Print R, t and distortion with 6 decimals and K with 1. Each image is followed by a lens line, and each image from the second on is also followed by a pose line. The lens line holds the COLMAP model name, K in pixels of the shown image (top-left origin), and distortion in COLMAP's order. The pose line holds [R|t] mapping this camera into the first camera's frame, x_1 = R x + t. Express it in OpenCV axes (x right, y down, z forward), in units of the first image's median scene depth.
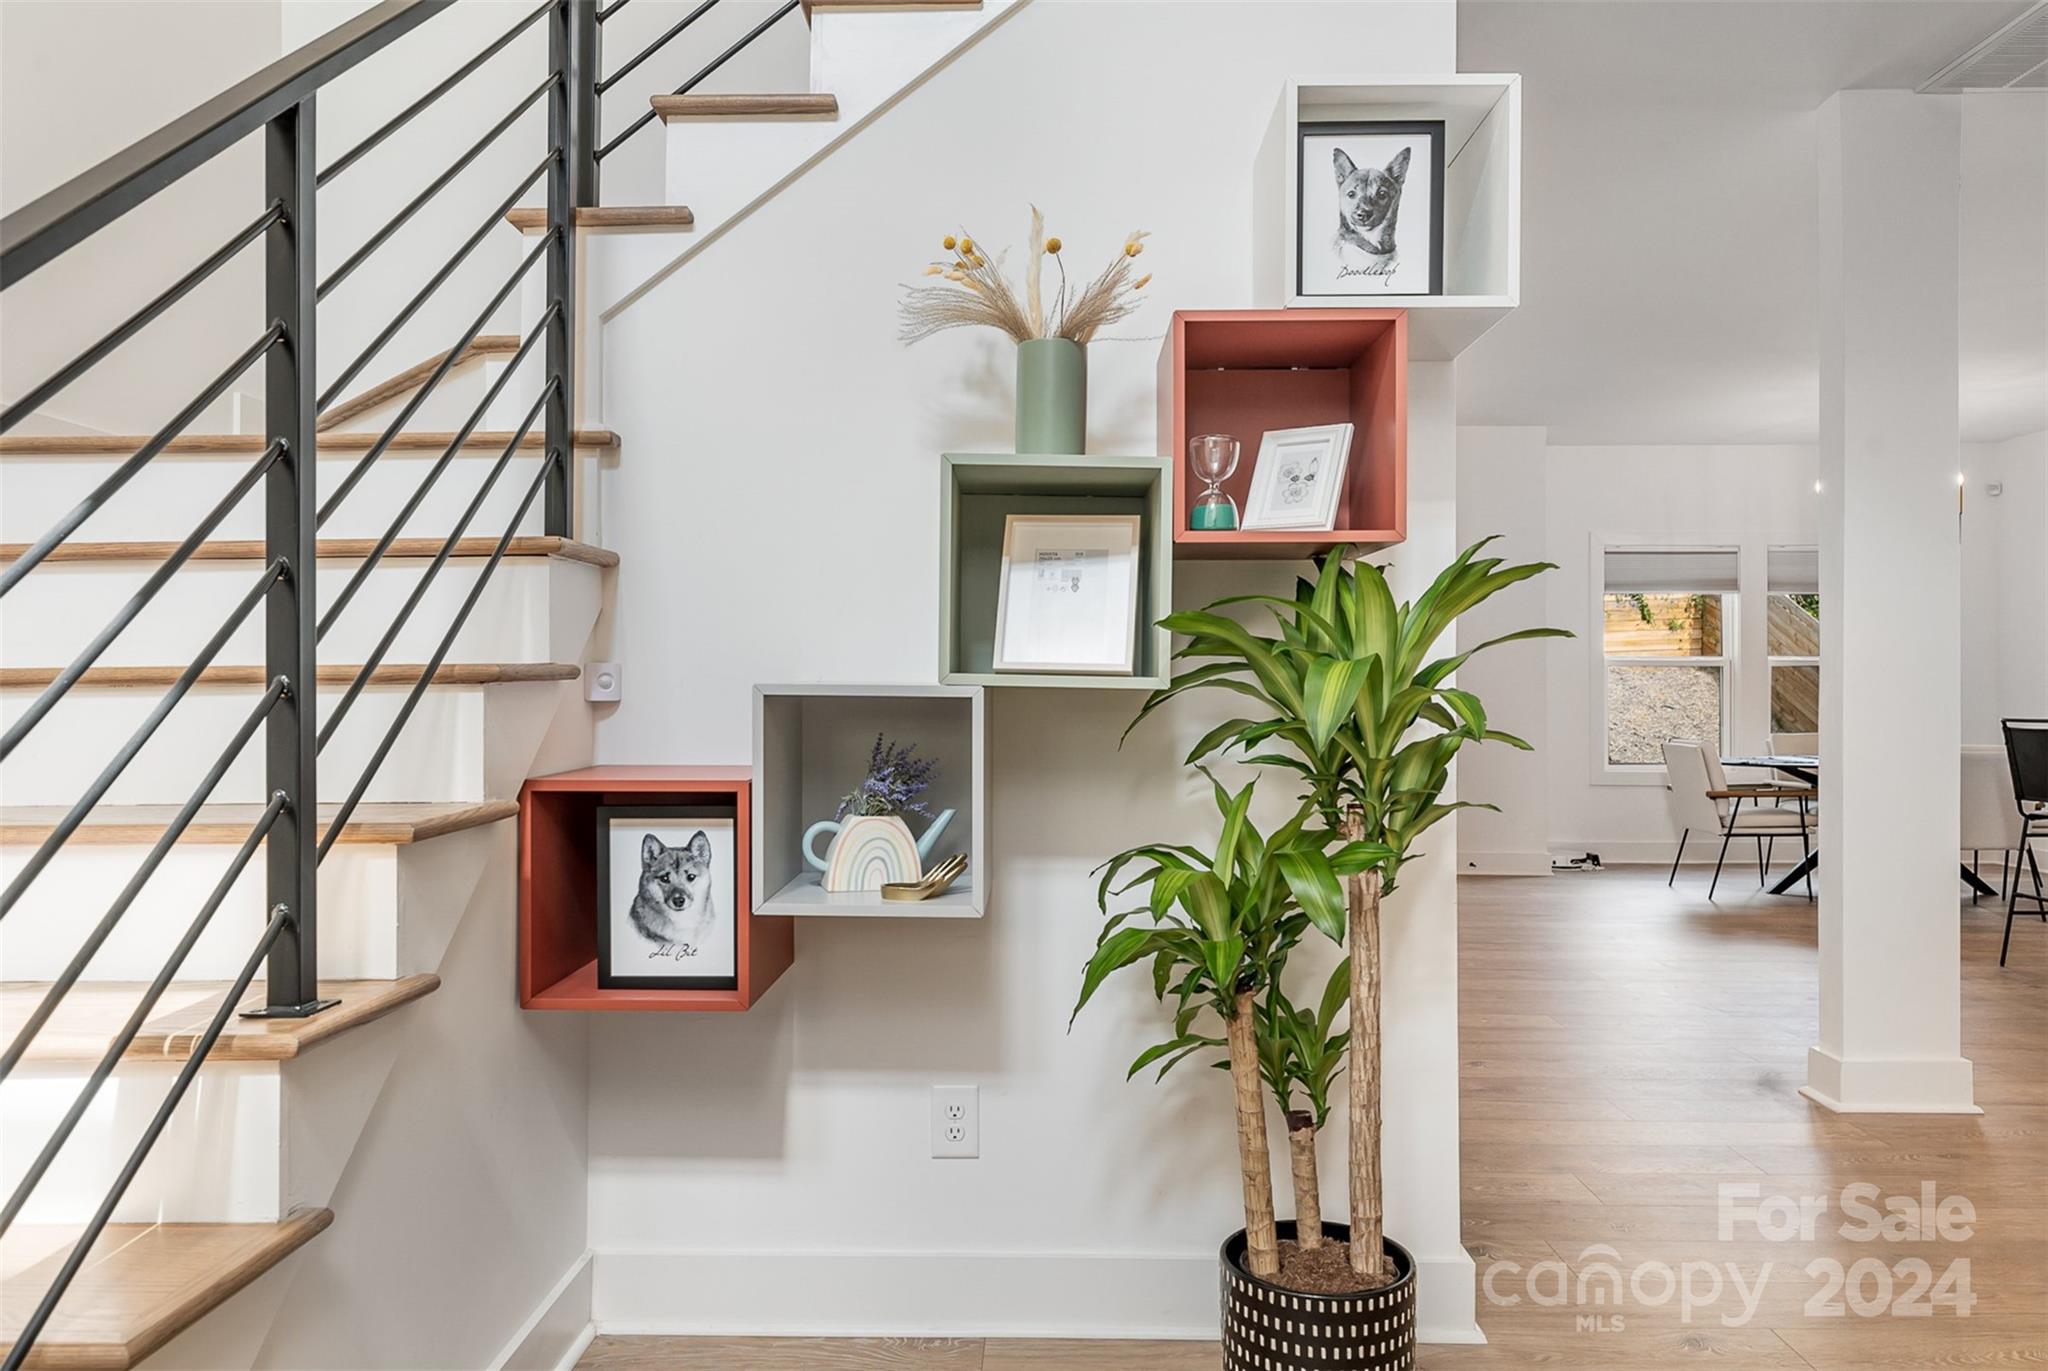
lens RADIAL K [[1381.6, 0, 1033.0], [0, 1381.6, 683.5], [0, 0, 1]] dist [0.008563, 0.003018]
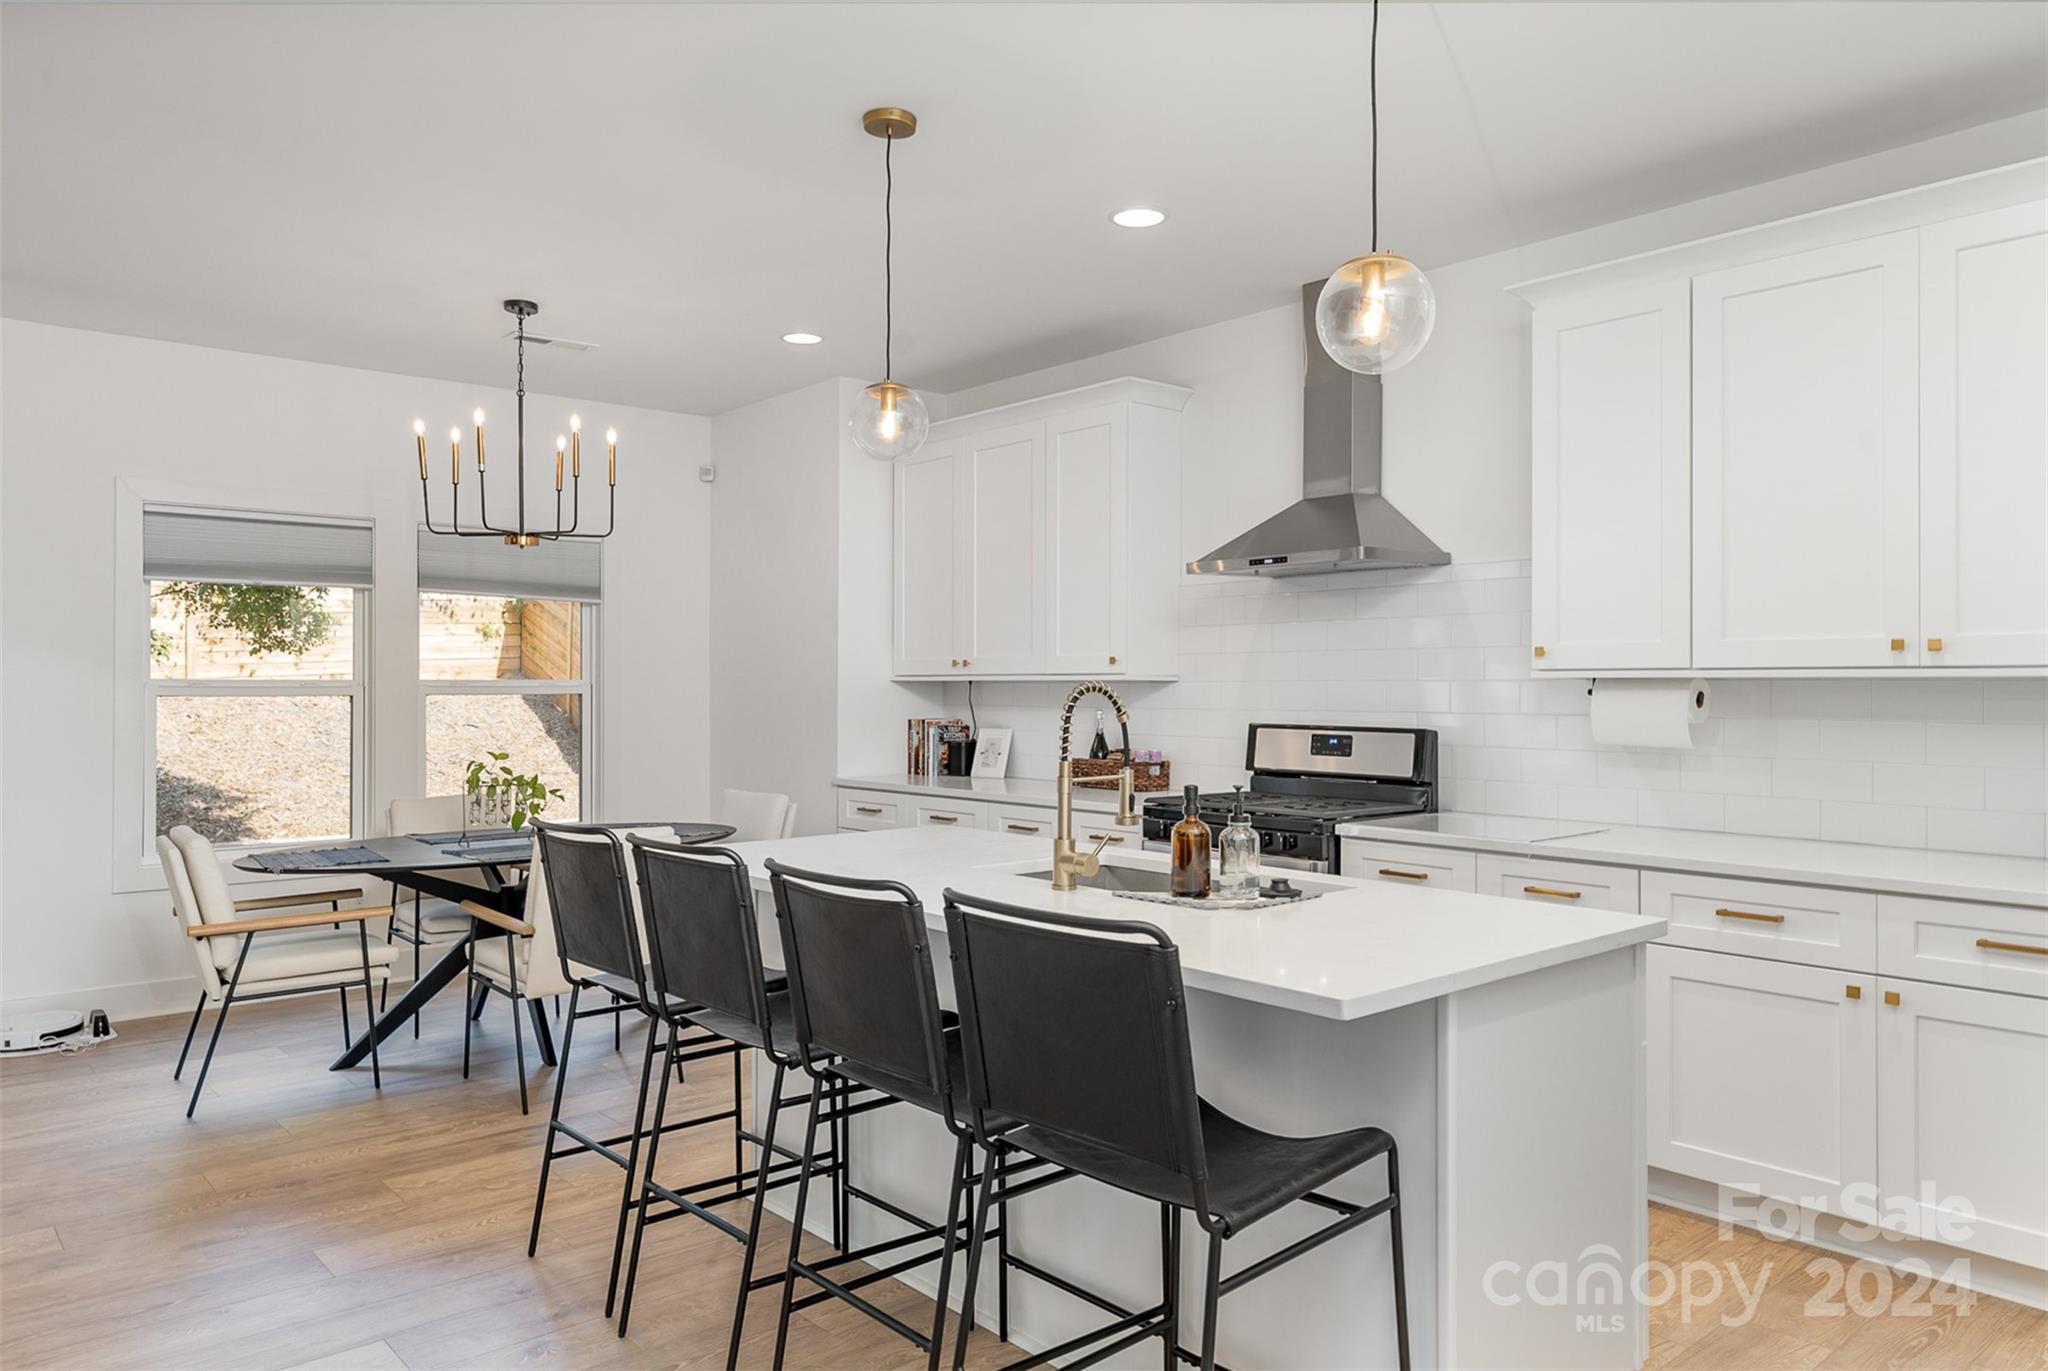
lens RADIAL K [[1381.6, 0, 1019.6], [0, 1381.6, 670.9], [0, 0, 1]] dist [0.008563, 0.003018]
pose [[0.751737, 0.006372, 0.659432, 0.325565], [-0.000506, 0.999959, -0.009086, -0.020520], [-0.659462, 0.006497, 0.751710, 0.304697]]
